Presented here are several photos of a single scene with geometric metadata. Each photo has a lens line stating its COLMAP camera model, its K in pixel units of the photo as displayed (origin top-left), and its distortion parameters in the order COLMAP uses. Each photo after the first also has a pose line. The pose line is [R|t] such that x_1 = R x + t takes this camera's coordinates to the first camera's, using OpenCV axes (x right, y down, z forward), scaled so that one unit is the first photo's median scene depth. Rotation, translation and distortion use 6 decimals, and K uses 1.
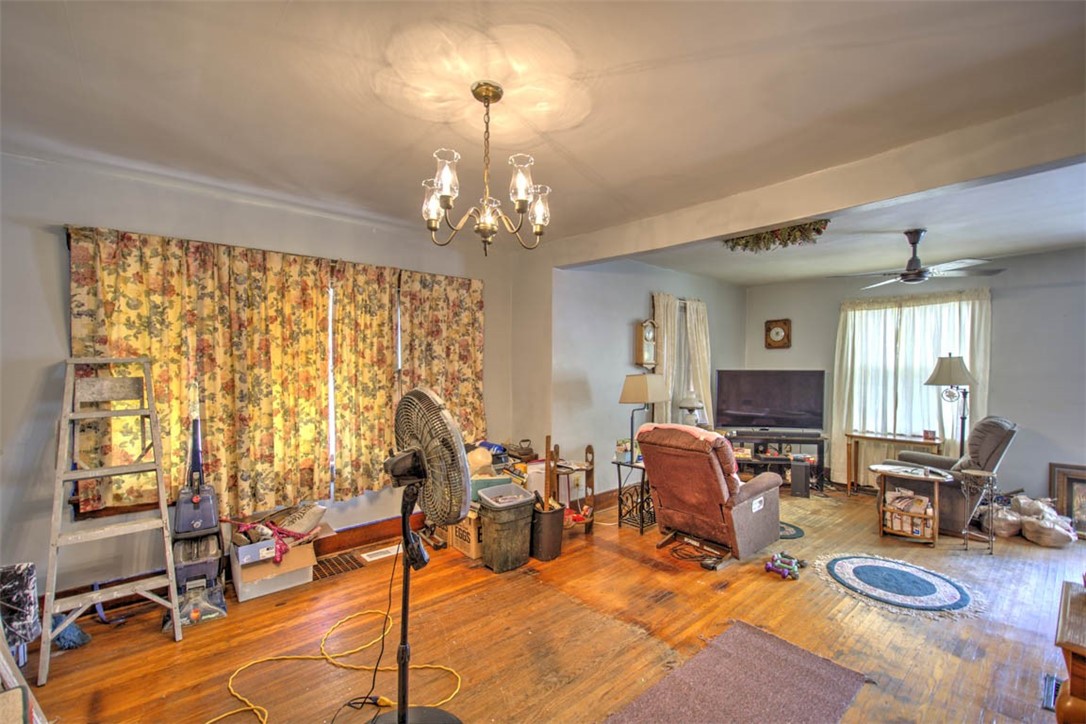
lens RADIAL K [[464.0, 0, 542.6], [0, 464.0, 371.8], [0, 0, 1]] dist [0.000173, 0.000243]
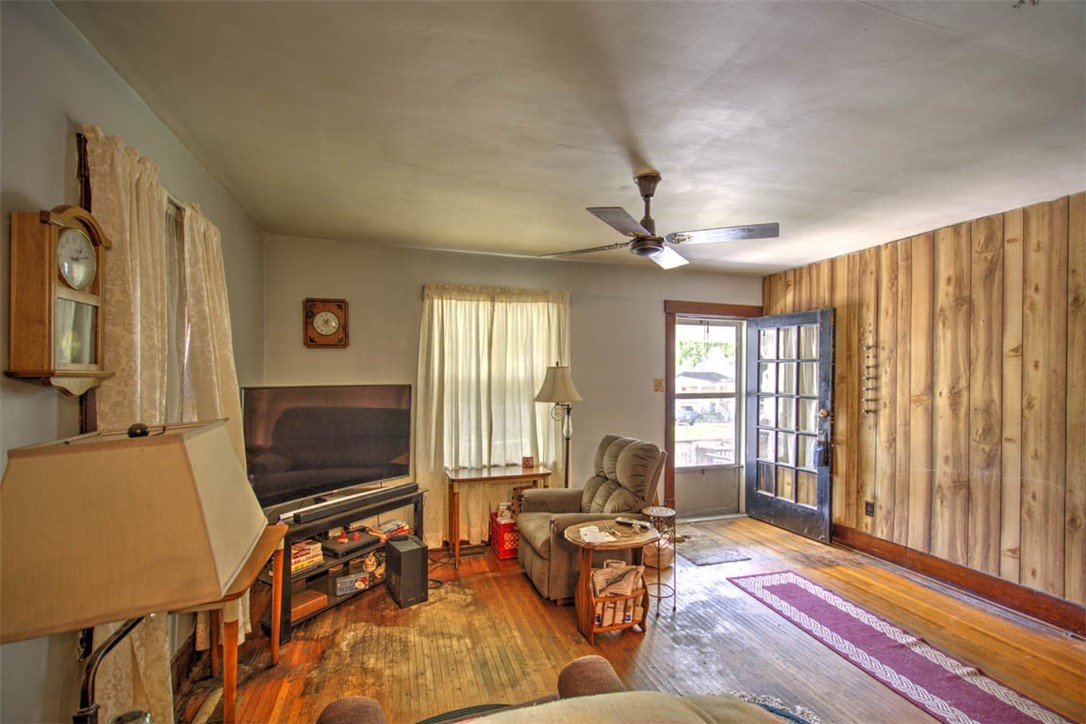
lens RADIAL K [[469.6, 0, 542.3], [0, 469.6, 379.7], [0, 0, 1]] dist [-0.000313, 0.000231]
pose [[0.399911, -0.009659, 0.916503, 0.083369], [0.009651, 0.999933, 0.006327, -0.012947], [-0.916503, 0.006315, 0.399977, 0.610113]]
